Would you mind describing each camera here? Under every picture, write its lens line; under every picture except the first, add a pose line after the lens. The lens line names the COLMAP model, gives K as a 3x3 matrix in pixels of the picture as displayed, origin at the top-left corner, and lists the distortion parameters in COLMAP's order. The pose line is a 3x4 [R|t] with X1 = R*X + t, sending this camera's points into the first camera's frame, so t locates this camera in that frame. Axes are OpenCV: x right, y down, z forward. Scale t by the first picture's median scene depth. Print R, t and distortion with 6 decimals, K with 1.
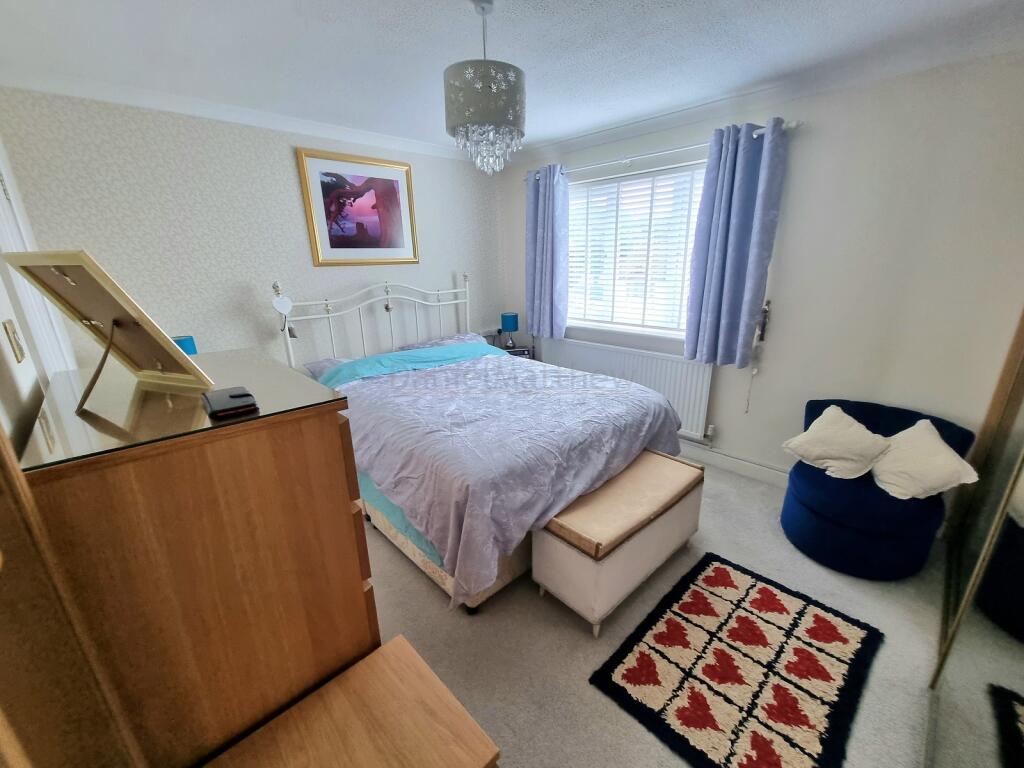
lens RADIAL K [[420.0, 0, 530.1], [0, 420.0, 388.7], [0, 0, 1]] dist [-0.001299, -0.000911]
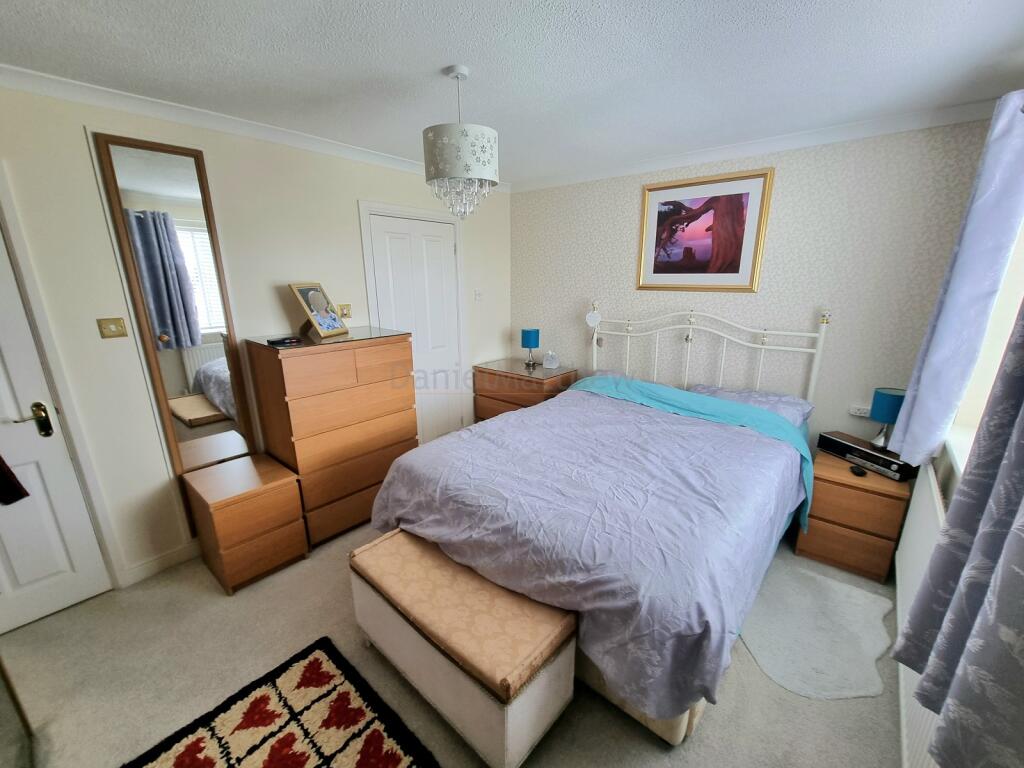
lens RADIAL K [[420.0, 0, 510.4], [0, 420.0, 390.0], [0, 0, 1]] dist [-0.001299, -0.000911]
pose [[0.084642, 0.281982, -0.955679, 0.999412], [-0.300754, 0.921617, 0.245295, -0.371378], [0.949938, 0.266662, 0.162815, 0.971806]]
